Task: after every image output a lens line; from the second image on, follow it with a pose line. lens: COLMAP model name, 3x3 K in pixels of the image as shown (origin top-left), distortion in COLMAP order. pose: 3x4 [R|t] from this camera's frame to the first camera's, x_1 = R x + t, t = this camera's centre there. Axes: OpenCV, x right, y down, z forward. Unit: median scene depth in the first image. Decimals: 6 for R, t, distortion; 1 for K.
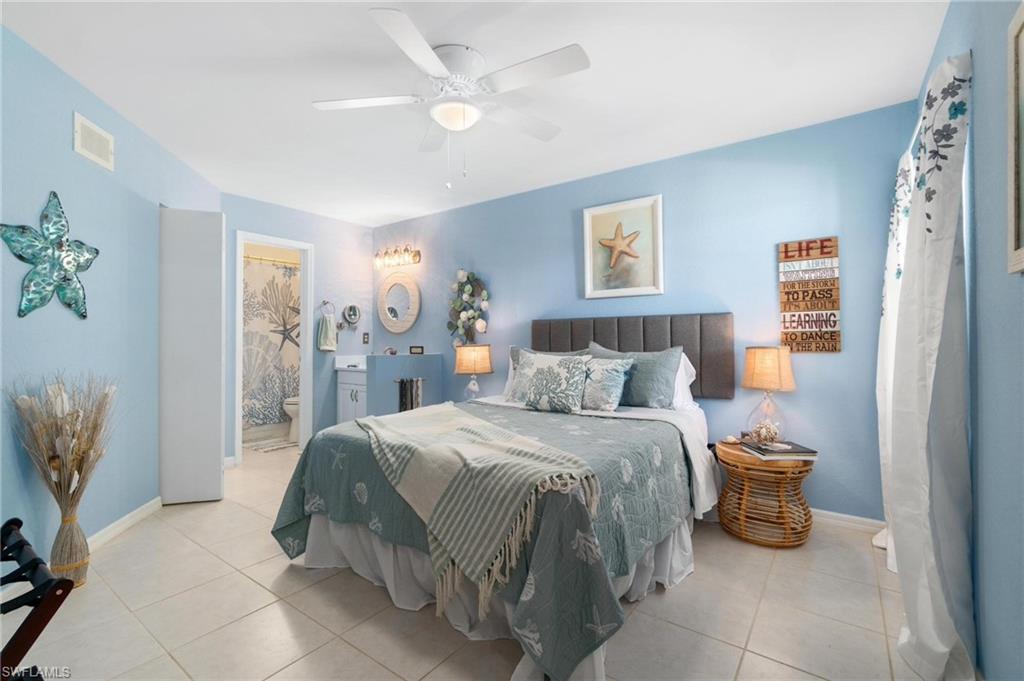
lens RADIAL K [[449.2, 0, 513.1], [0, 449.2, 335.4], [0, 0, 1]] dist [-0.004165, 0.000270]
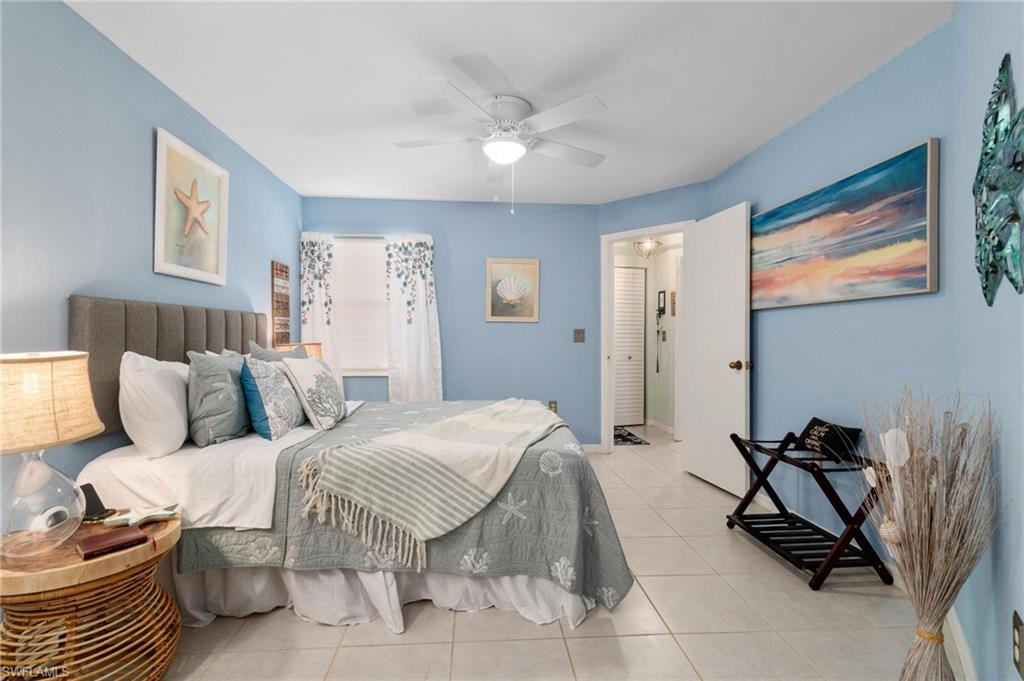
lens RADIAL K [[449.2, 0, 508.7], [0, 449.2, 337.7], [0, 0, 1]] dist [-0.004165, 0.000270]
pose [[-0.637975, 0.006819, 0.770027, -0.816556], [0.001361, 0.999969, -0.007727, 0.017822], [-0.770056, -0.003882, -0.637964, 1.349751]]
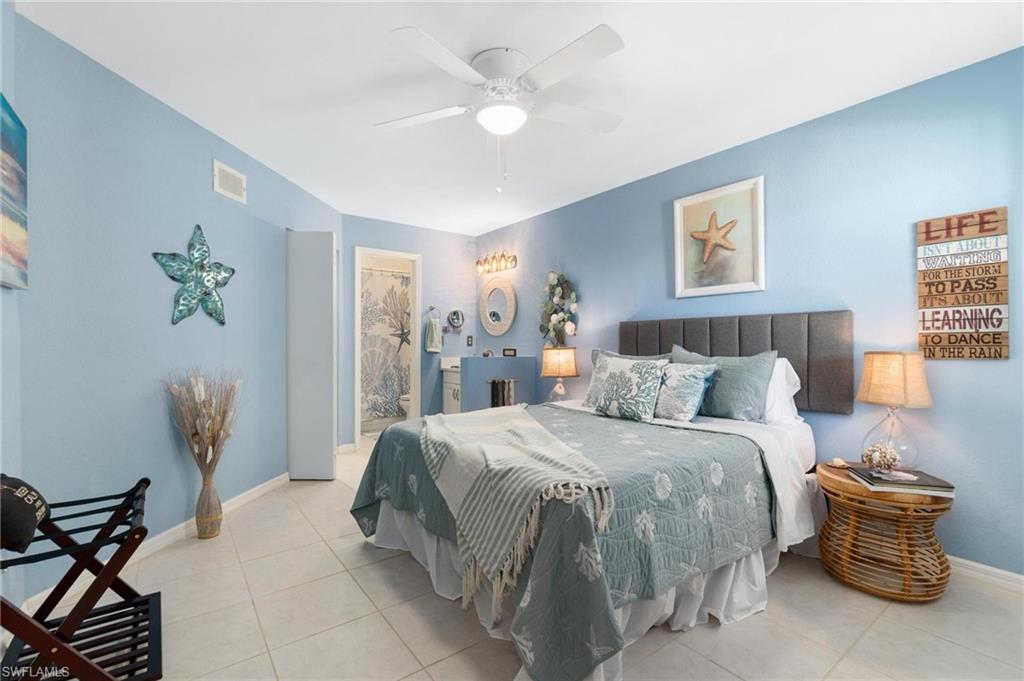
lens RADIAL K [[449.2, 0, 511.8], [0, 449.2, 345.5], [0, 0, 1]] dist [-0.004165, 0.000270]
pose [[0.956900, 0.003680, -0.290393, 0.141648], [0.001006, 0.999872, 0.015988, 0.000205], [0.290415, -0.015592, 0.956774, 0.028439]]
